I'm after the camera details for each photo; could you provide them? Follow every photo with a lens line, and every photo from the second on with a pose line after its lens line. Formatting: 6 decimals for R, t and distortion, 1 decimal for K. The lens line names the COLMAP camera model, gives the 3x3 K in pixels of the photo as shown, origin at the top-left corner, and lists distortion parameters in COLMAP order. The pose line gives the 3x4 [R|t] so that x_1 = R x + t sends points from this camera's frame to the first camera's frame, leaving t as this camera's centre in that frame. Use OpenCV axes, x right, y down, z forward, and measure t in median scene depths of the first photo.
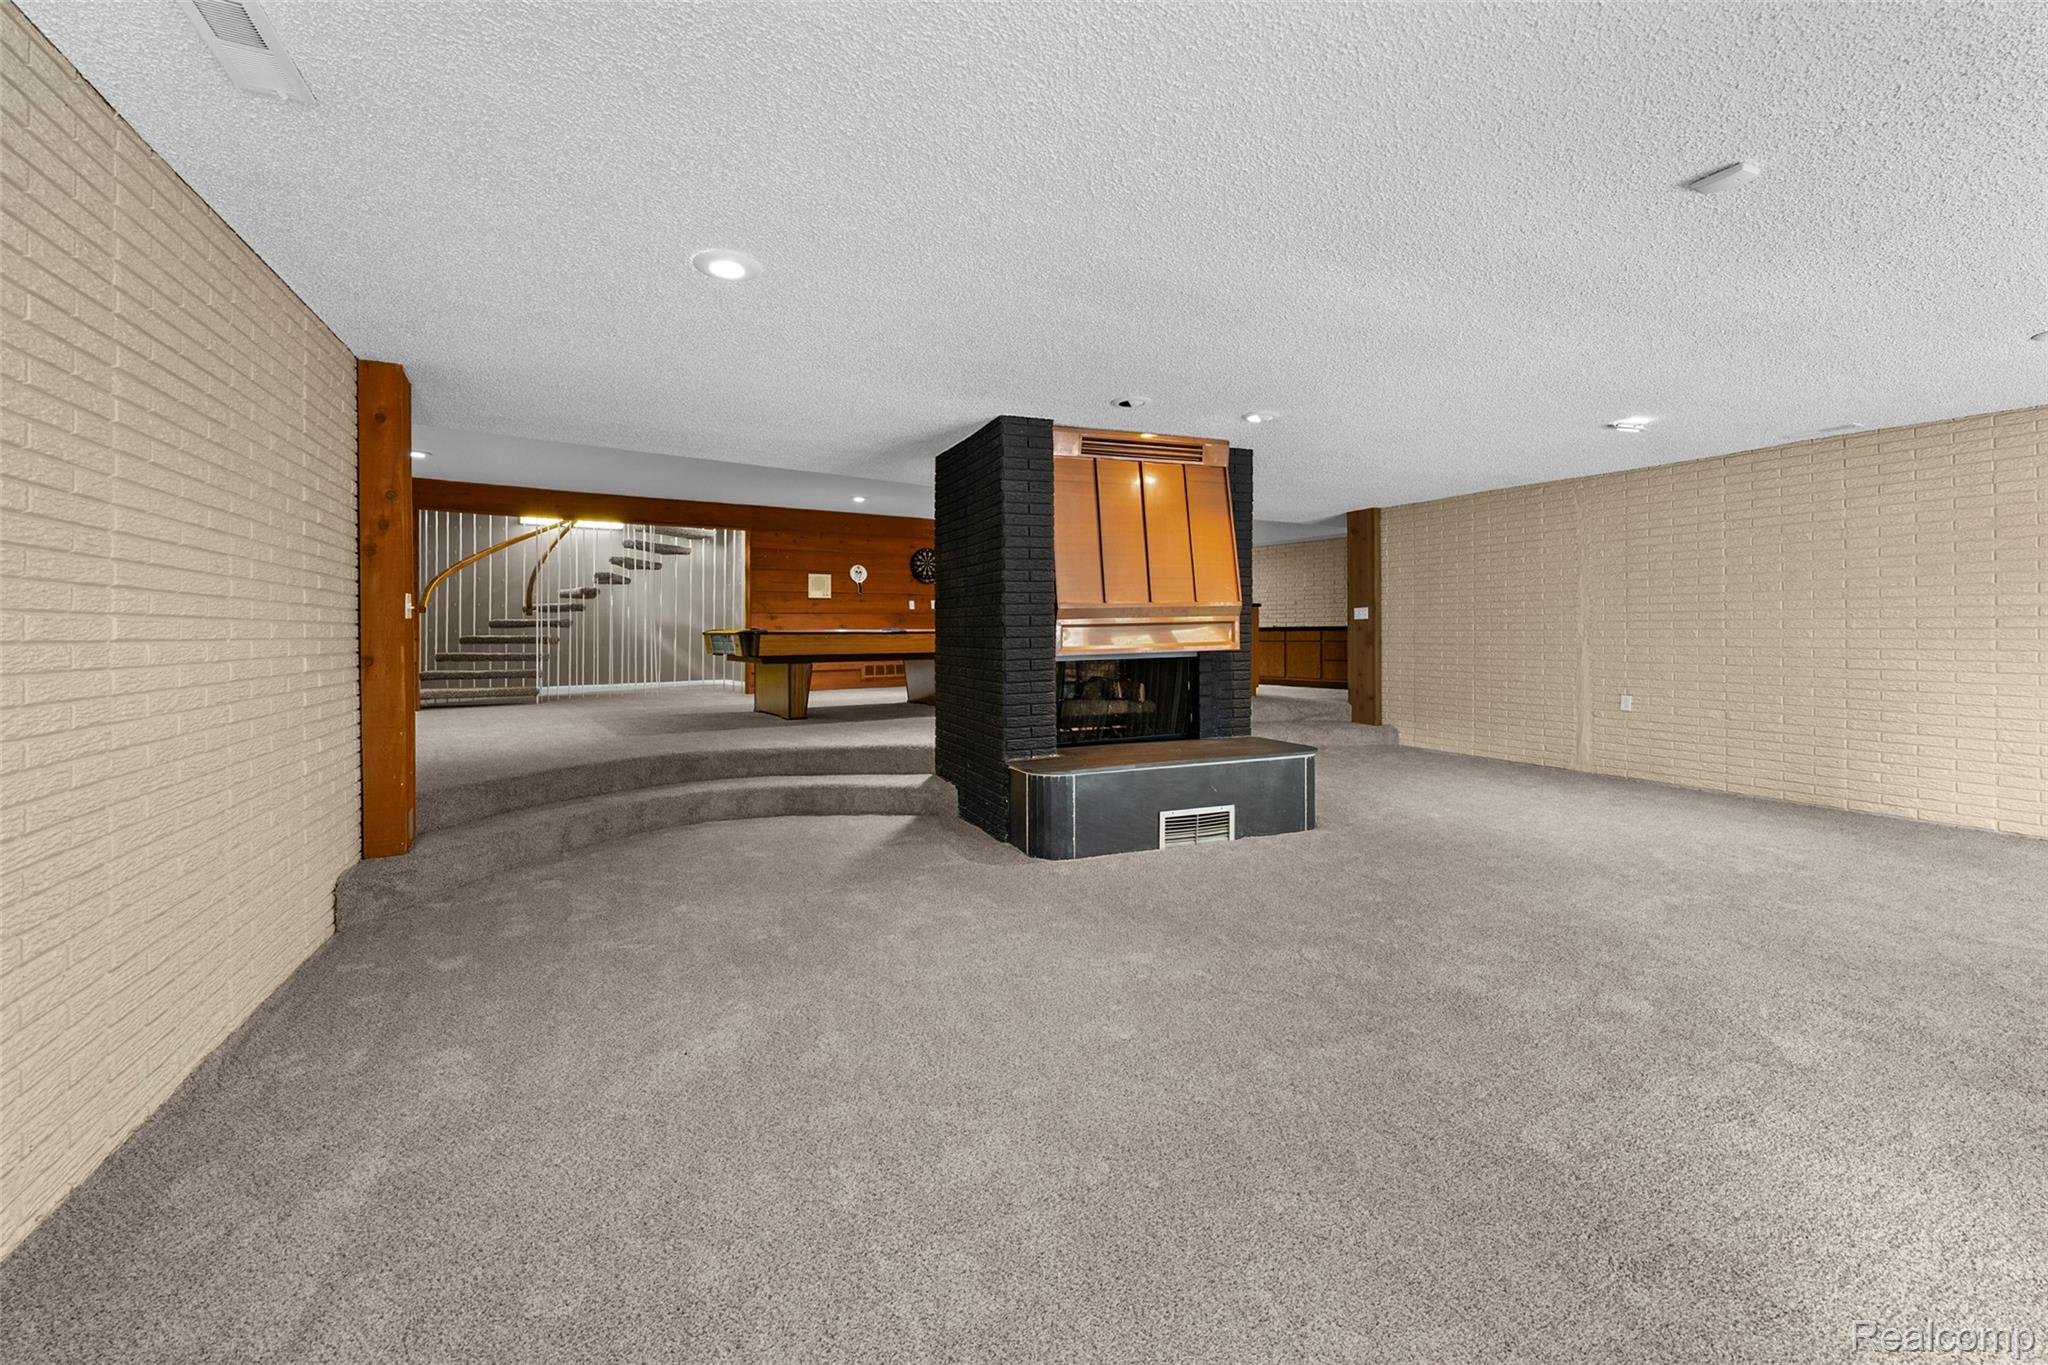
lens RADIAL K [[828.2, 0, 1022.8], [0, 828.2, 643.3], [0, 0, 1]] dist [0.001374, 0.000212]
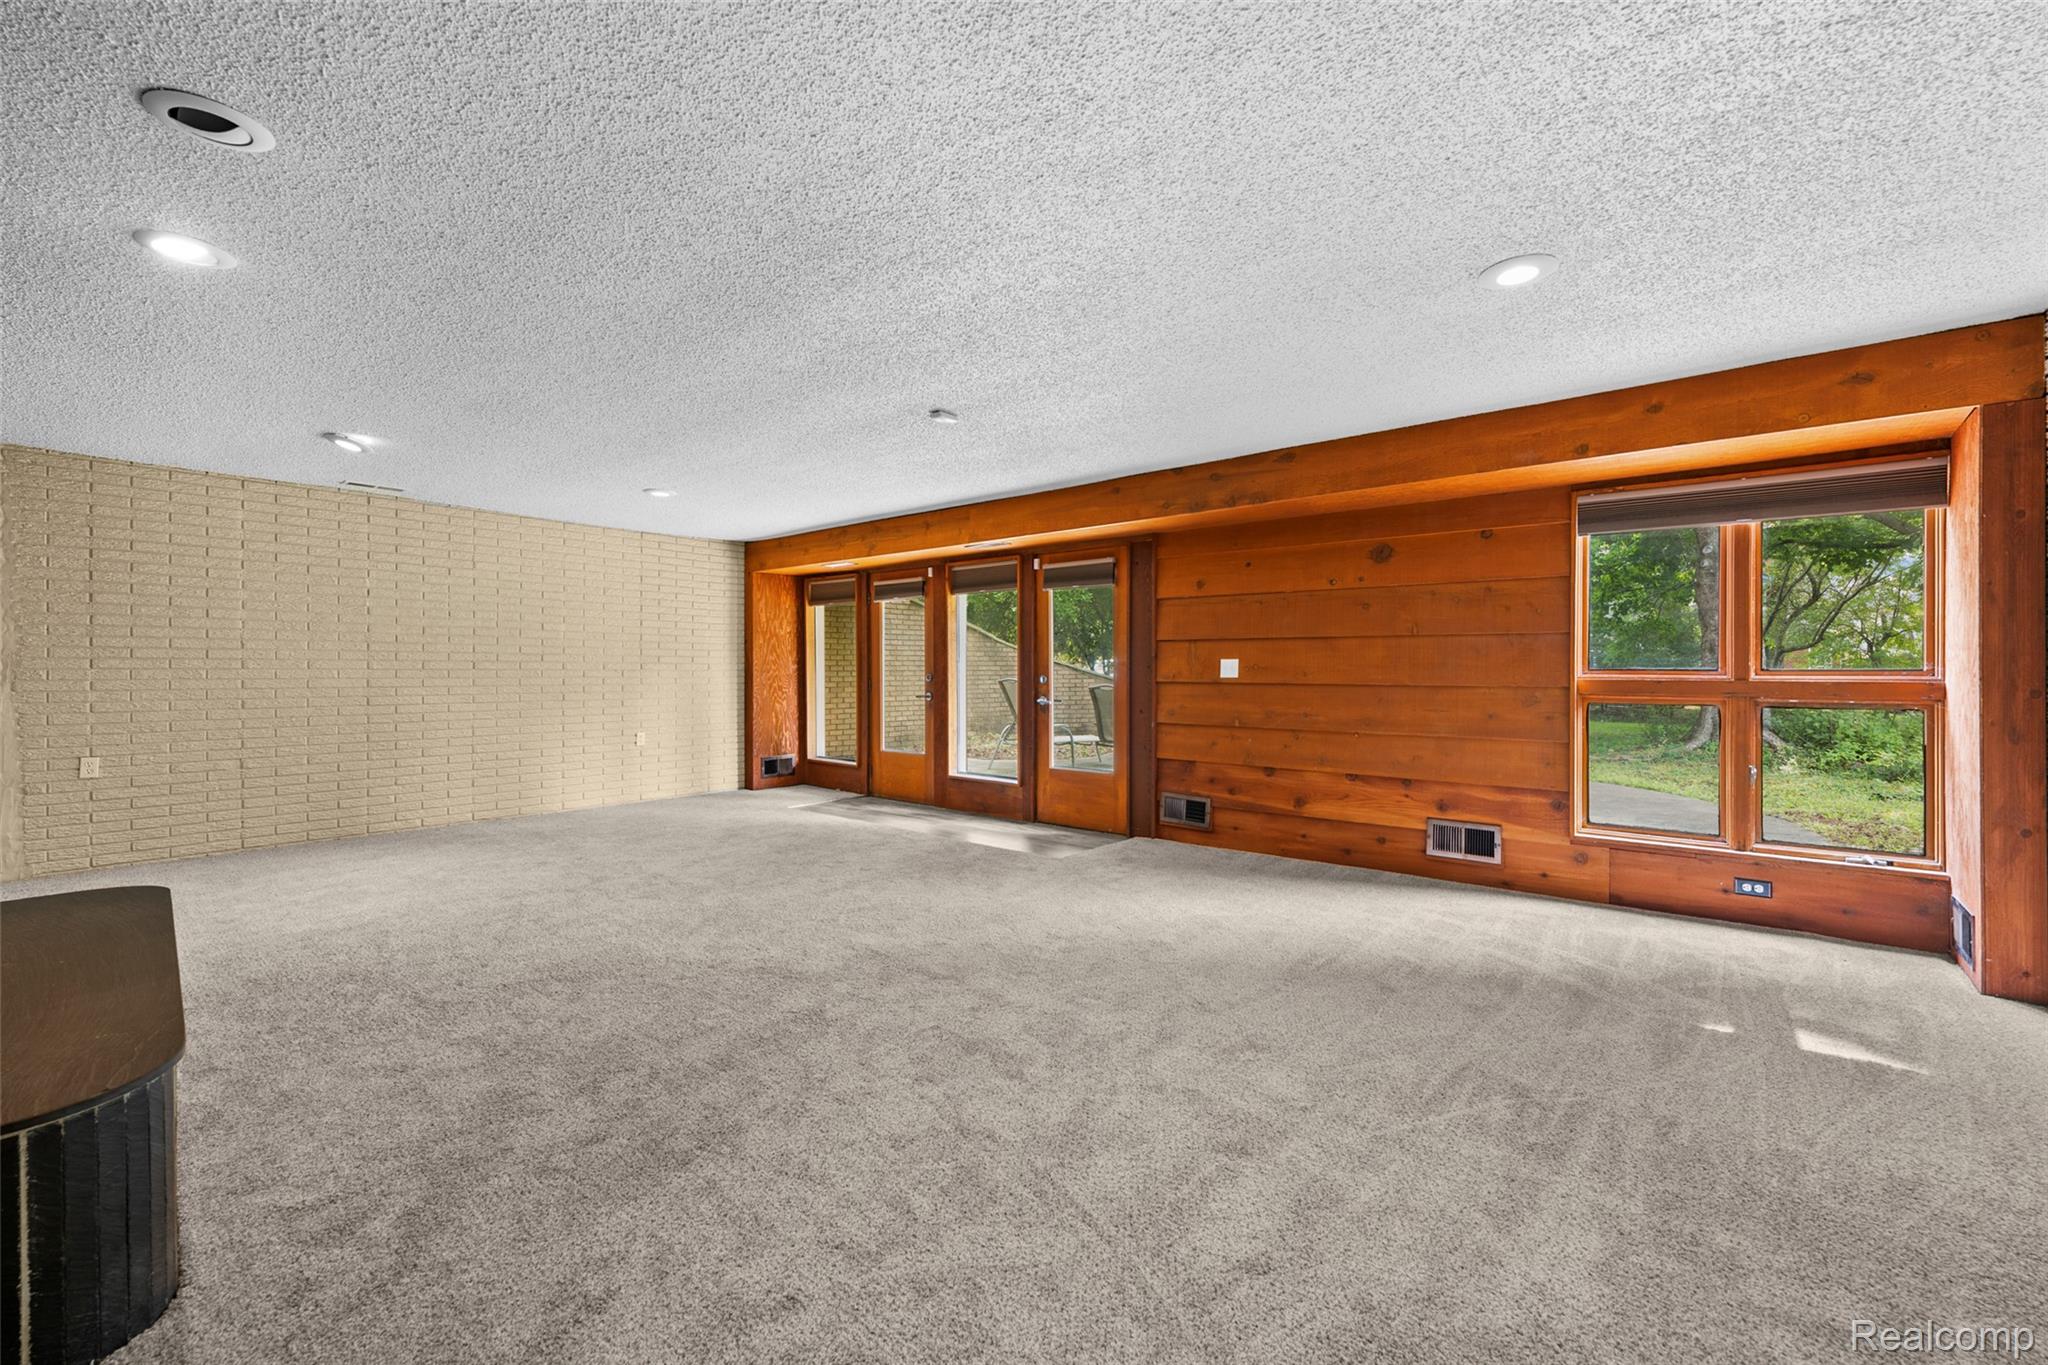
lens RADIAL K [[817.6, 0, 1008.6], [0, 817.6, 671.7], [0, 0, 1]] dist [0.000894, -0.000008]
pose [[-0.411355, 0.001074, 0.911475, -0.305543], [0.012828, 0.999907, 0.004611, -0.007688], [-0.911385, 0.013589, -0.411331, 0.595387]]
